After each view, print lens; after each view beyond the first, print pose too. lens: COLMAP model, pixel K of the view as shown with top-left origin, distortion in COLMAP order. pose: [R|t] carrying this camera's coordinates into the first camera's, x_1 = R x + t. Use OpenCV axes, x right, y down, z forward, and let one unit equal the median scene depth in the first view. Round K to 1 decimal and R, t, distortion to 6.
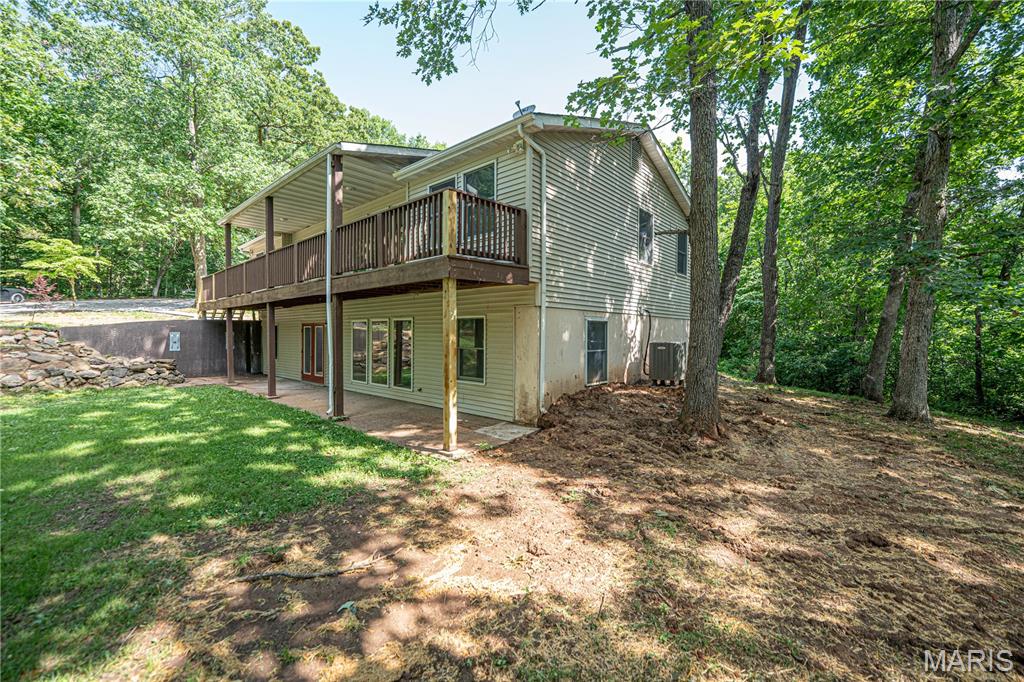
lens RADIAL K [[417.2, 0, 512.0], [0, 417.2, 341.0], [0, 0, 1]] dist [-0.002037, -0.000122]
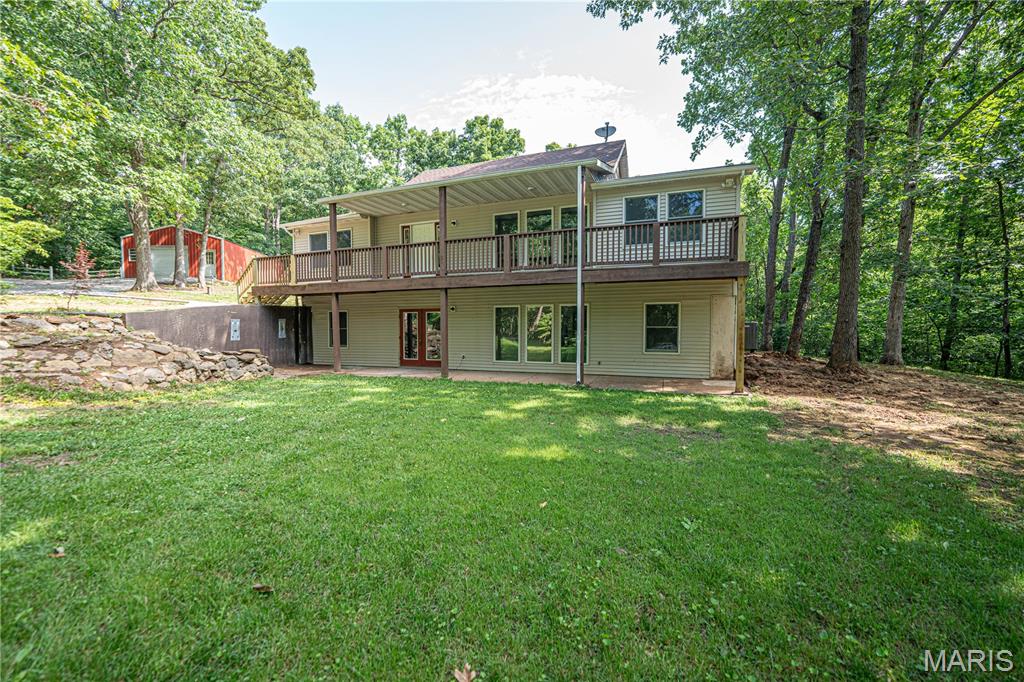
lens RADIAL K [[430.8, 0, 519.9], [0, 430.8, 337.9], [0, 0, 1]] dist [-0.011799, -0.000196]
pose [[0.934170, -0.022426, 0.356122, -0.604801], [0.016565, 0.999673, 0.019502, 0.011191], [-0.356443, -0.012319, 0.934236, -0.057483]]
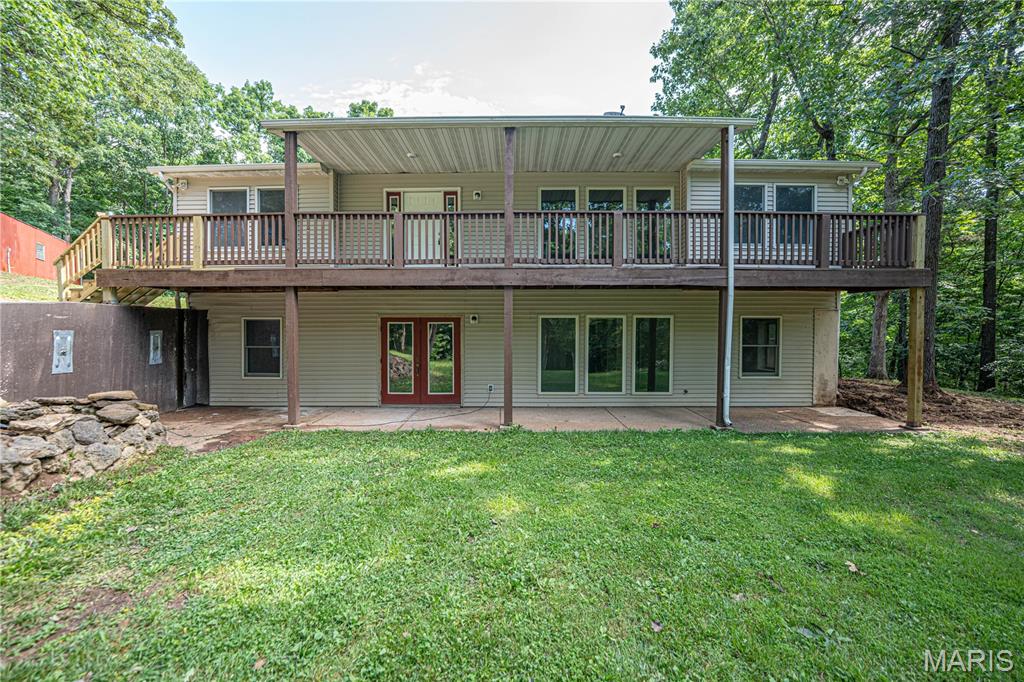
lens RADIAL K [[408.6, 0, 512.0], [0, 408.6, 341.0], [0, 0, 1]] dist [-0.018772, 0.000187]
pose [[0.749956, -0.016381, 0.661285, -0.774406], [0.014416, 0.999861, 0.008420, -0.007442], [-0.661331, 0.003218, 0.750087, 0.390678]]
